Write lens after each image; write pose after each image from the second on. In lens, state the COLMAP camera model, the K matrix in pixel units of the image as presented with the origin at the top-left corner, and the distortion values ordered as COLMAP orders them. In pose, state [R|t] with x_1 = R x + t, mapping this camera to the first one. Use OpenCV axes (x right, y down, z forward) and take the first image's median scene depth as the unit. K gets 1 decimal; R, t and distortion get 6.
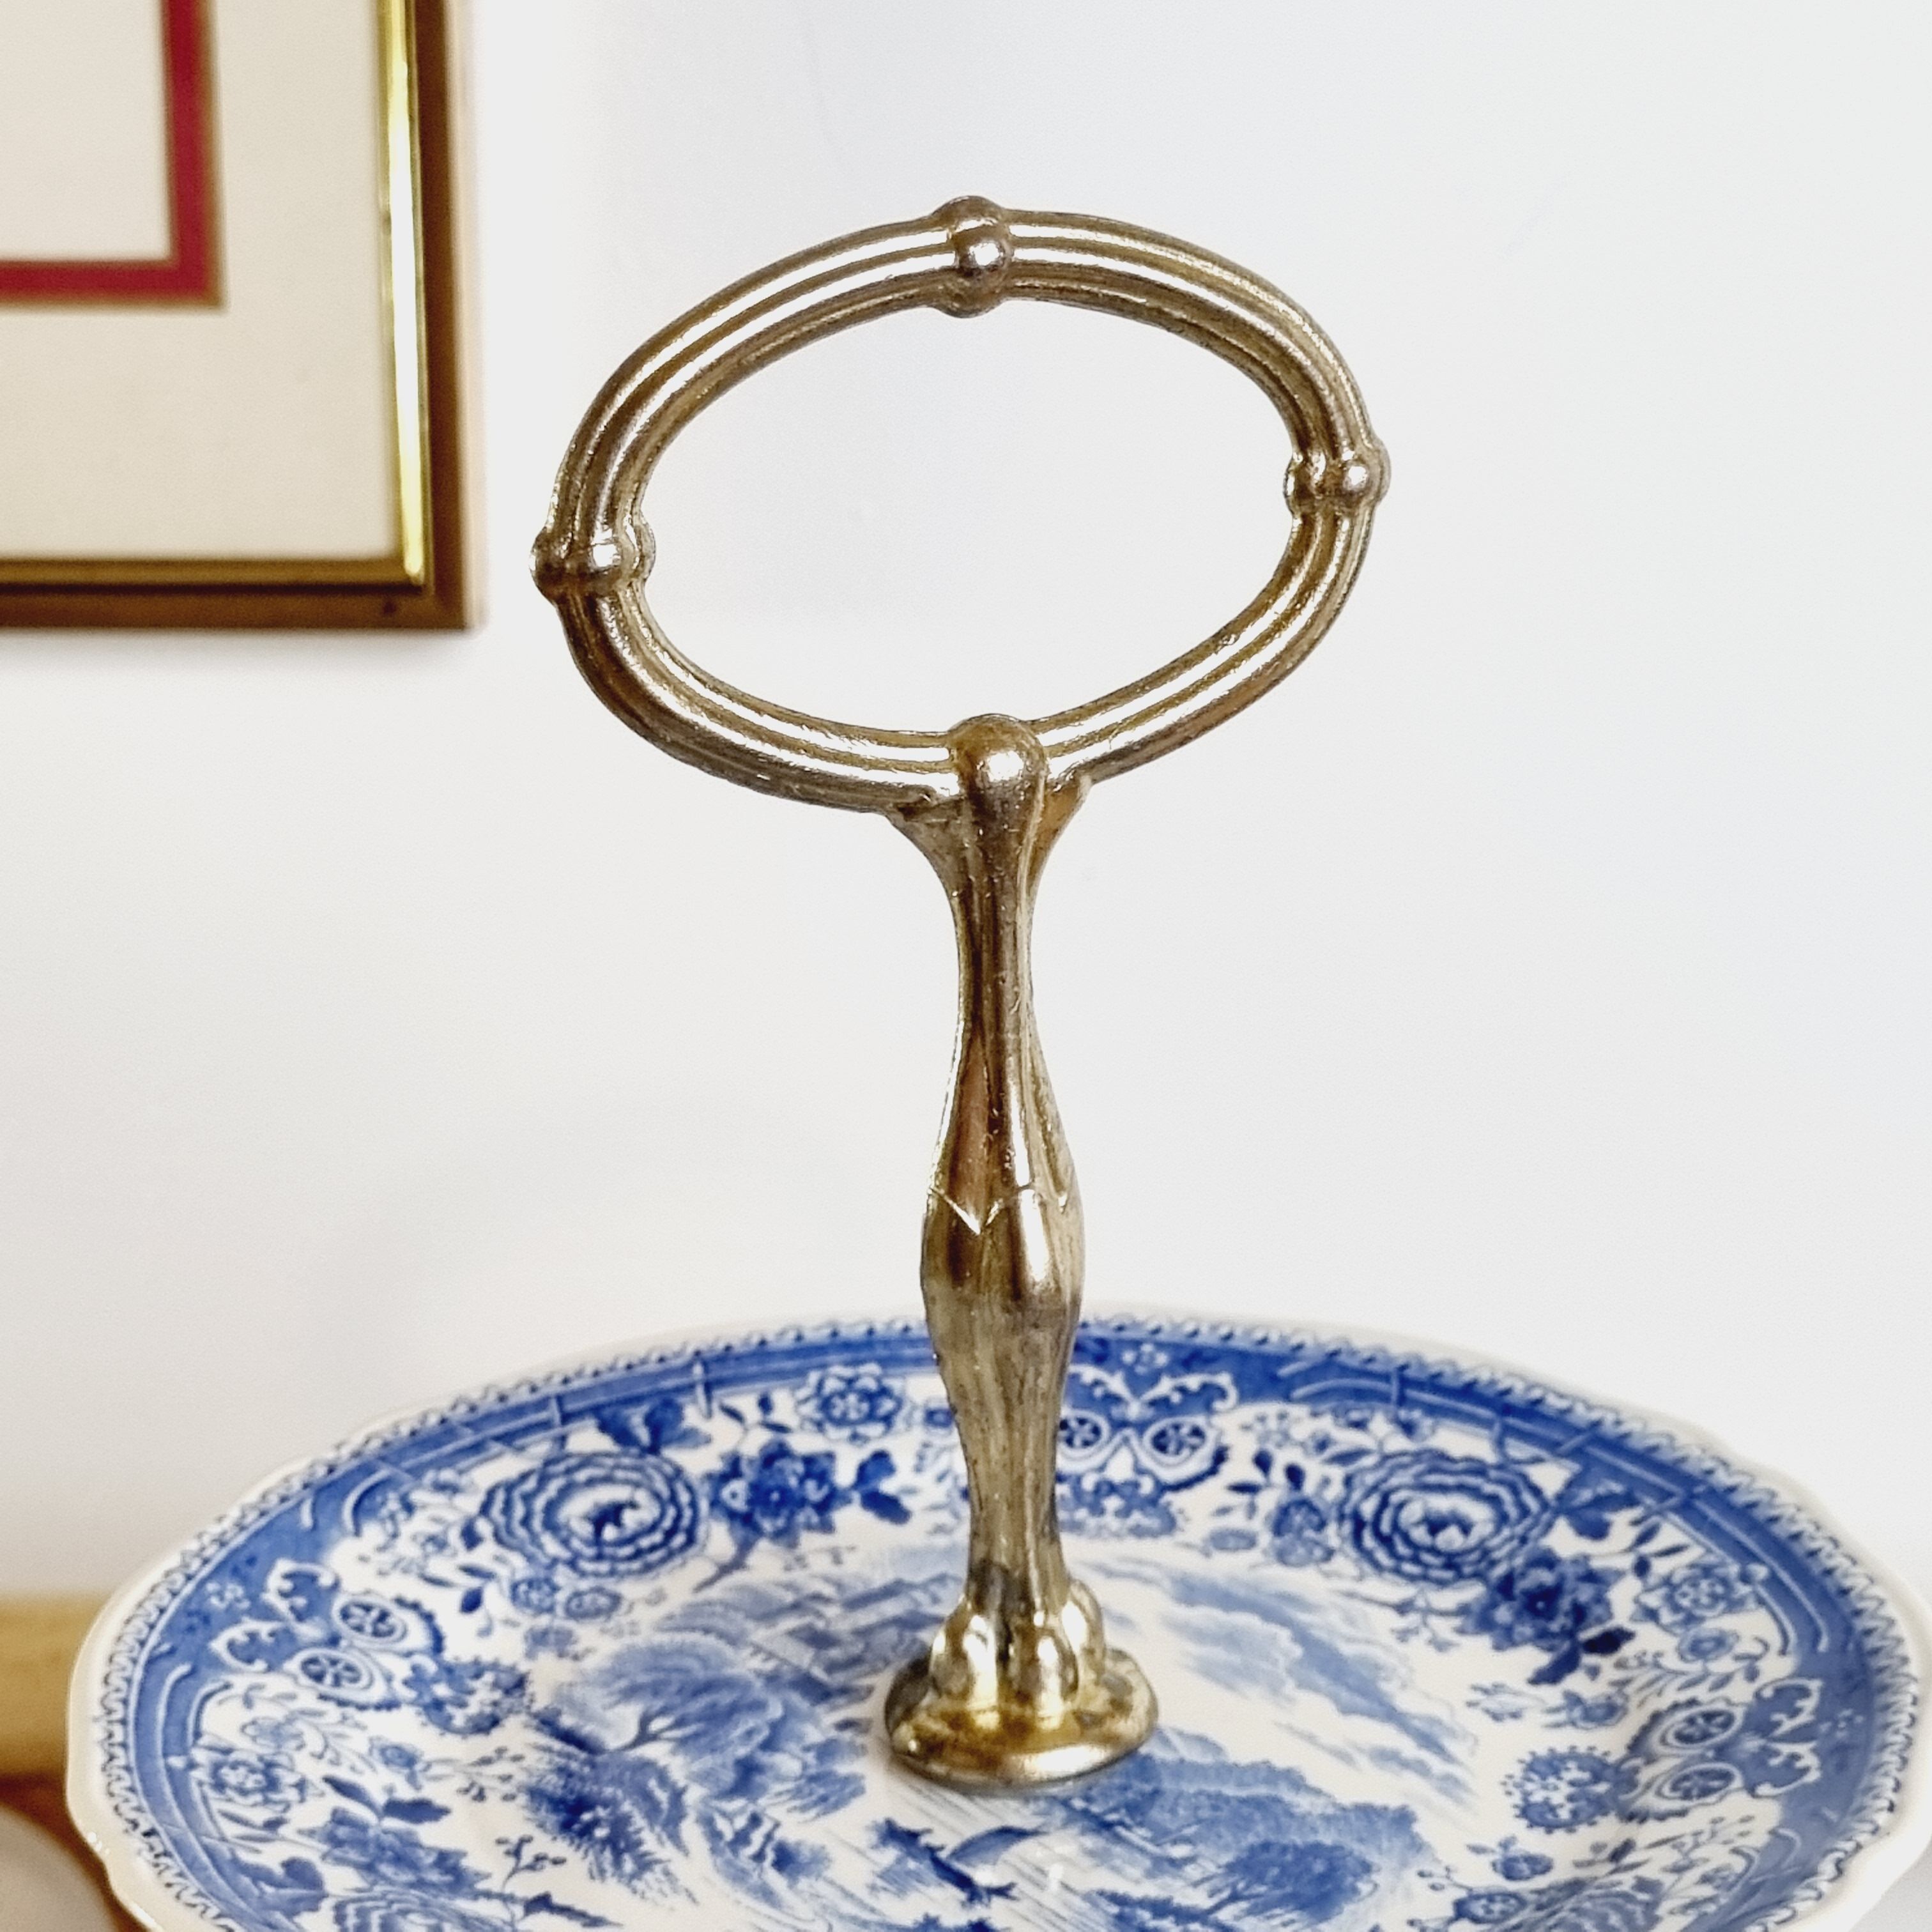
lens RADIAL K [[4035.6, 0, 953.1], [0, 4035.6, 858.1], [0, 0, 1]] dist [-0.004491, 0.000000]
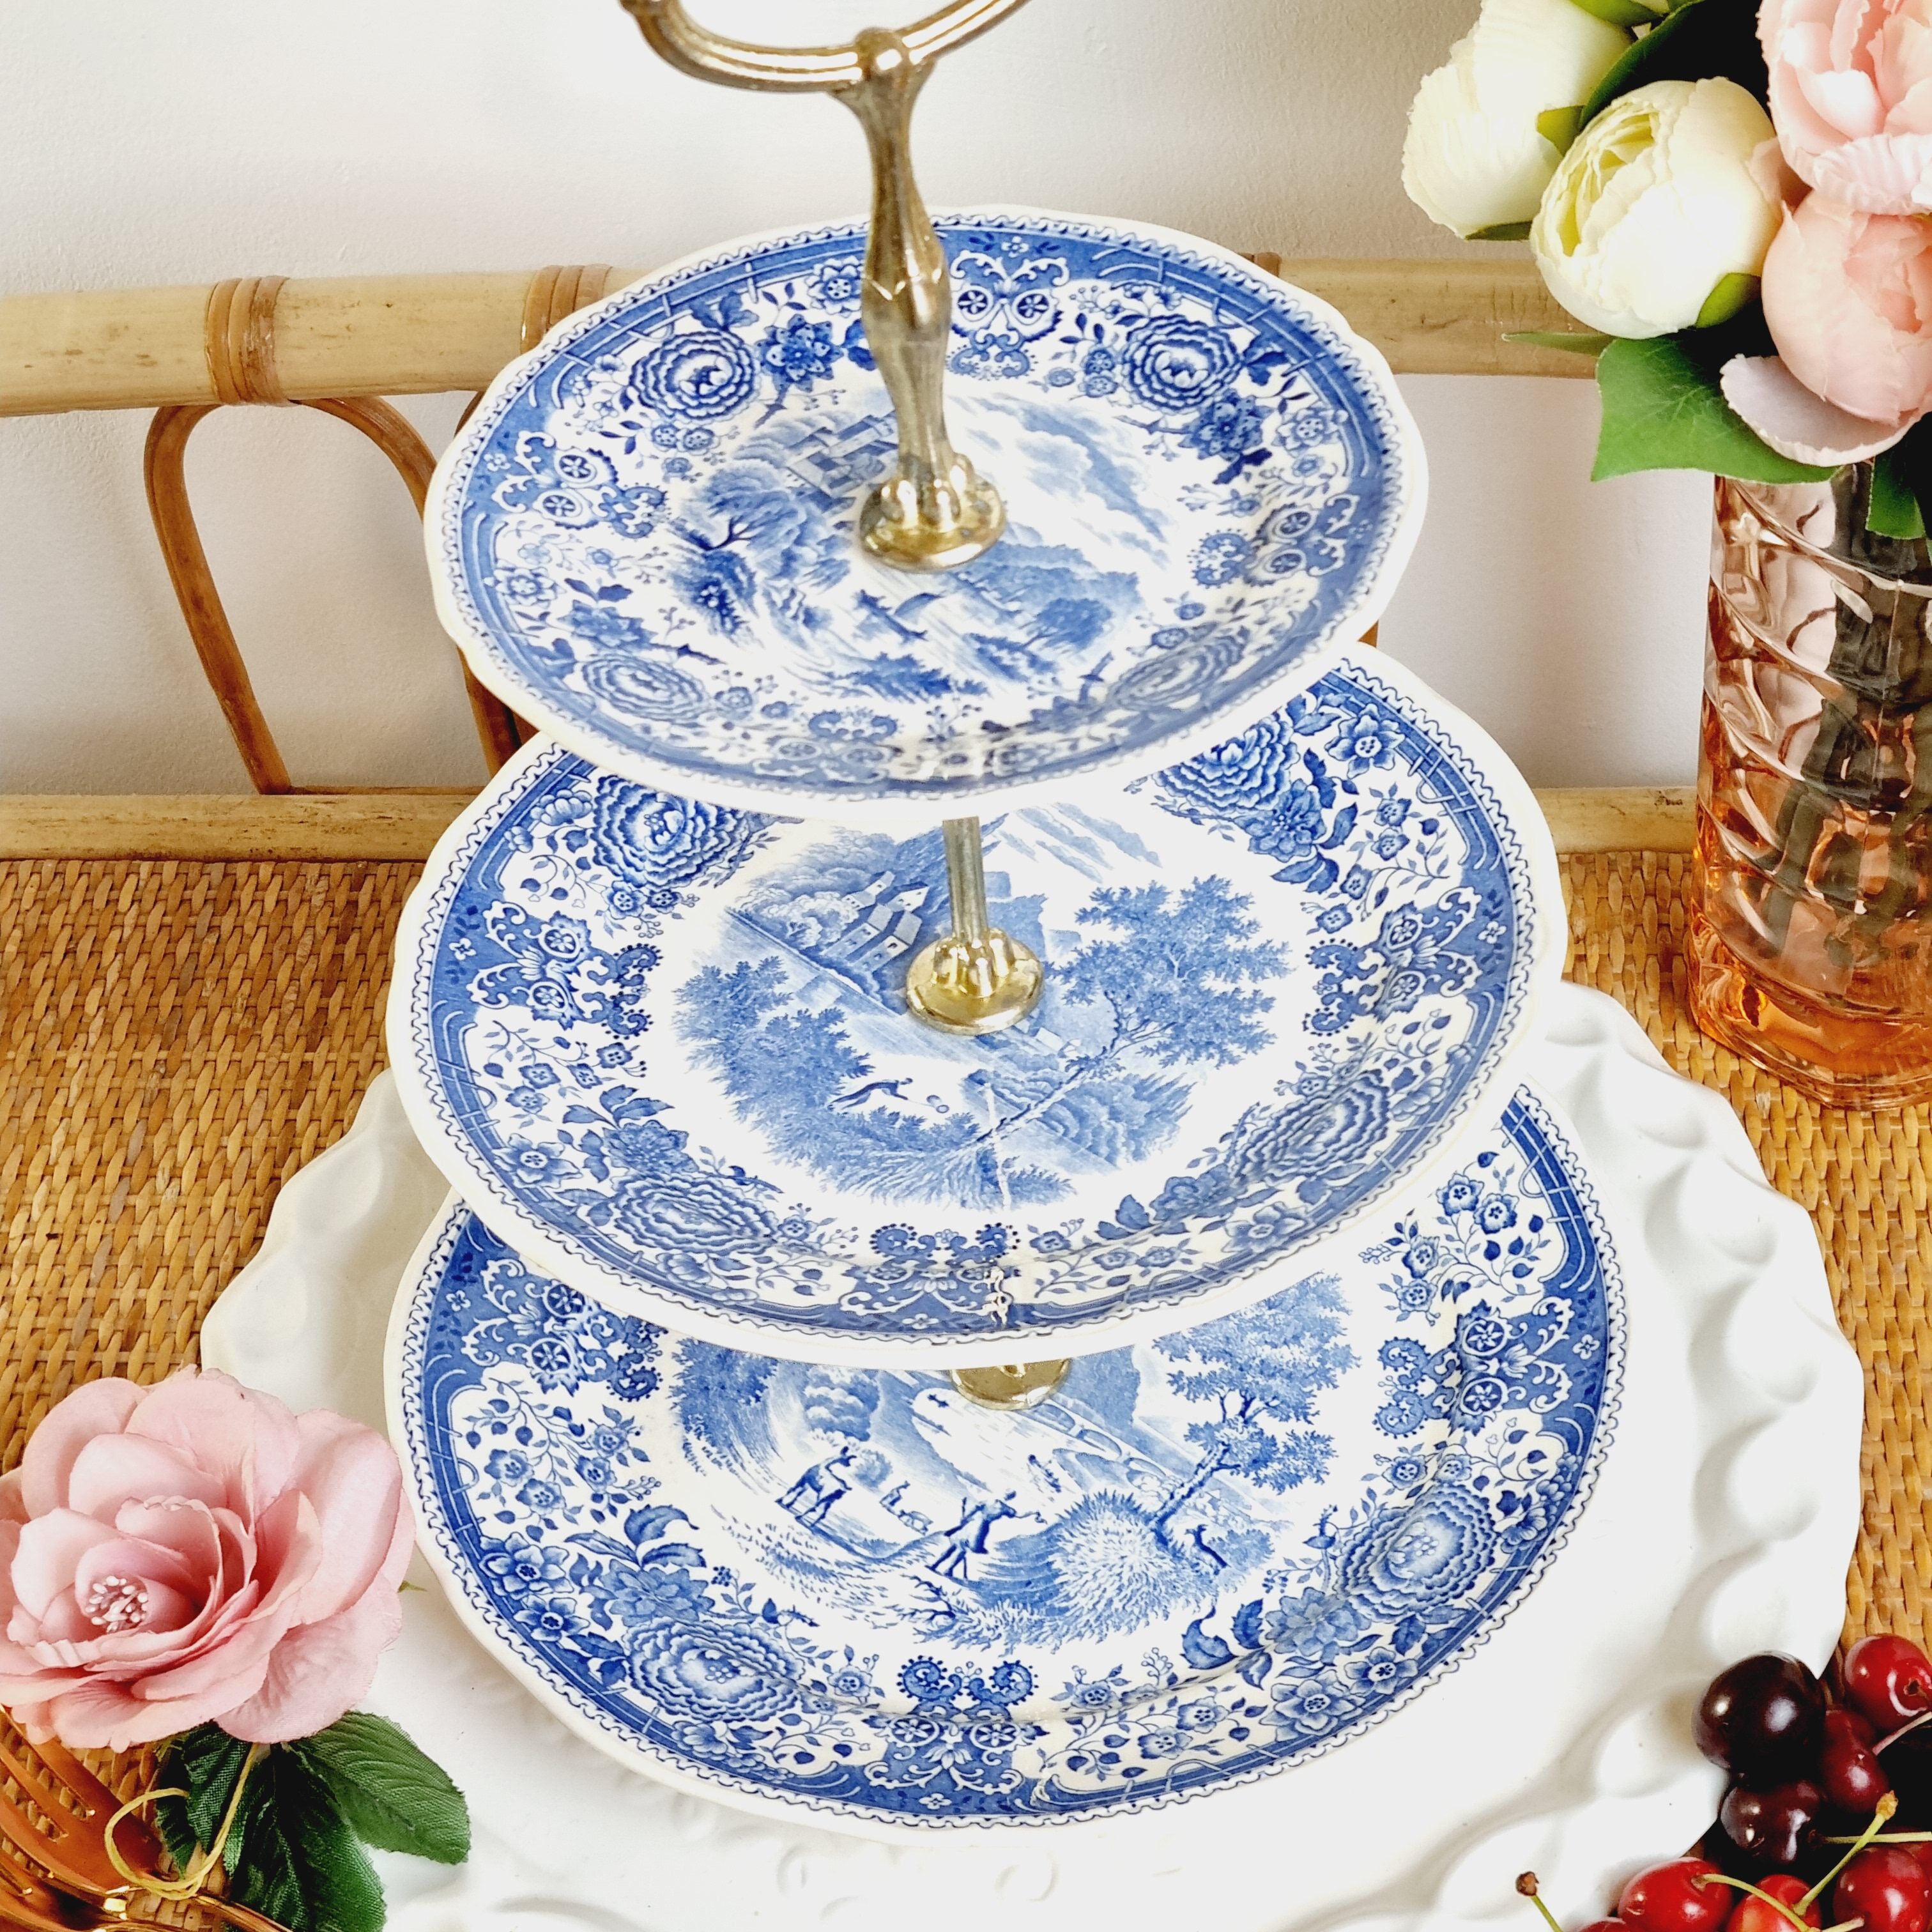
lens RADIAL K [[3986.5, 0, 972.9], [0, 3986.5, 1102.9], [0, 0, 1]] dist [0.044317, 0.000000]
pose [[0.998831, -0.033510, -0.034850, 0.087693], [0.046620, 0.858525, 0.510648, -0.481452], [0.012808, -0.511675, 0.859083, -0.695284]]
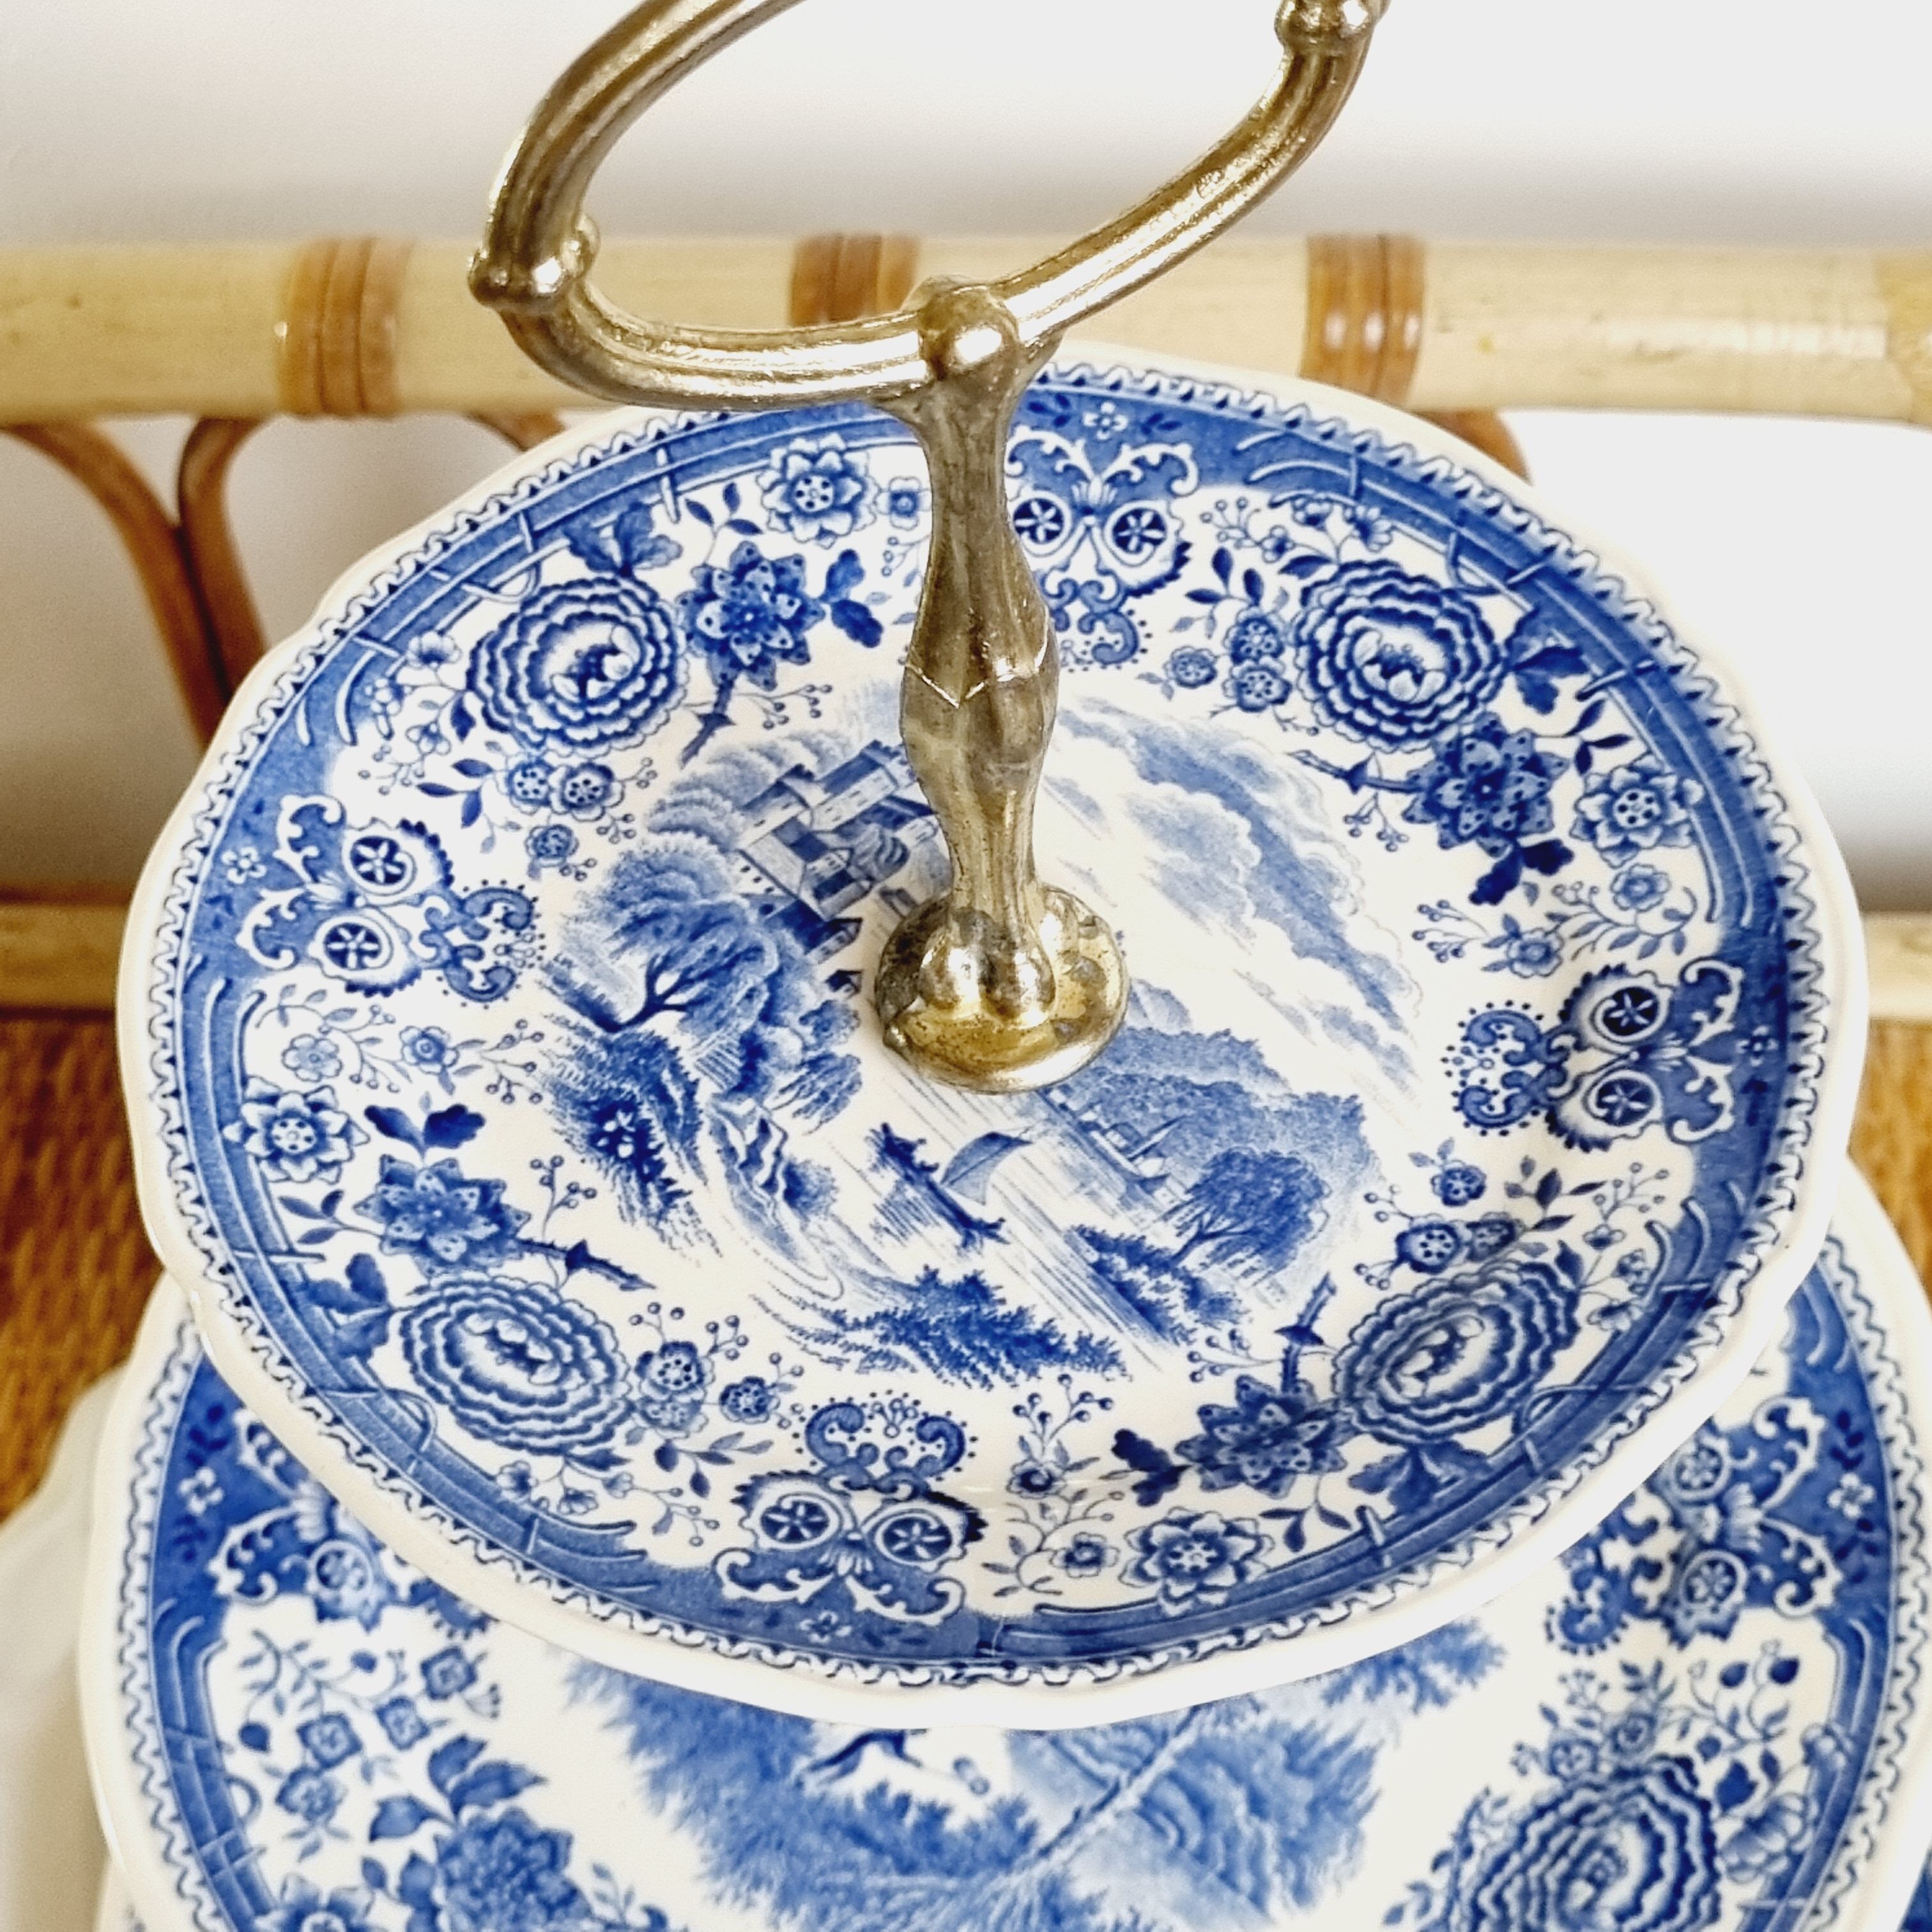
lens RADIAL K [[4035.6, 0, 974.2], [0, 4035.6, 872.8], [0, 0, 1]] dist [-0.004491, 0.000000]
pose [[0.999160, -0.036459, 0.018718, -0.009242], [0.018514, 0.809005, 0.587510, -0.434403], [-0.036563, -0.586670, 0.809000, 0.140767]]
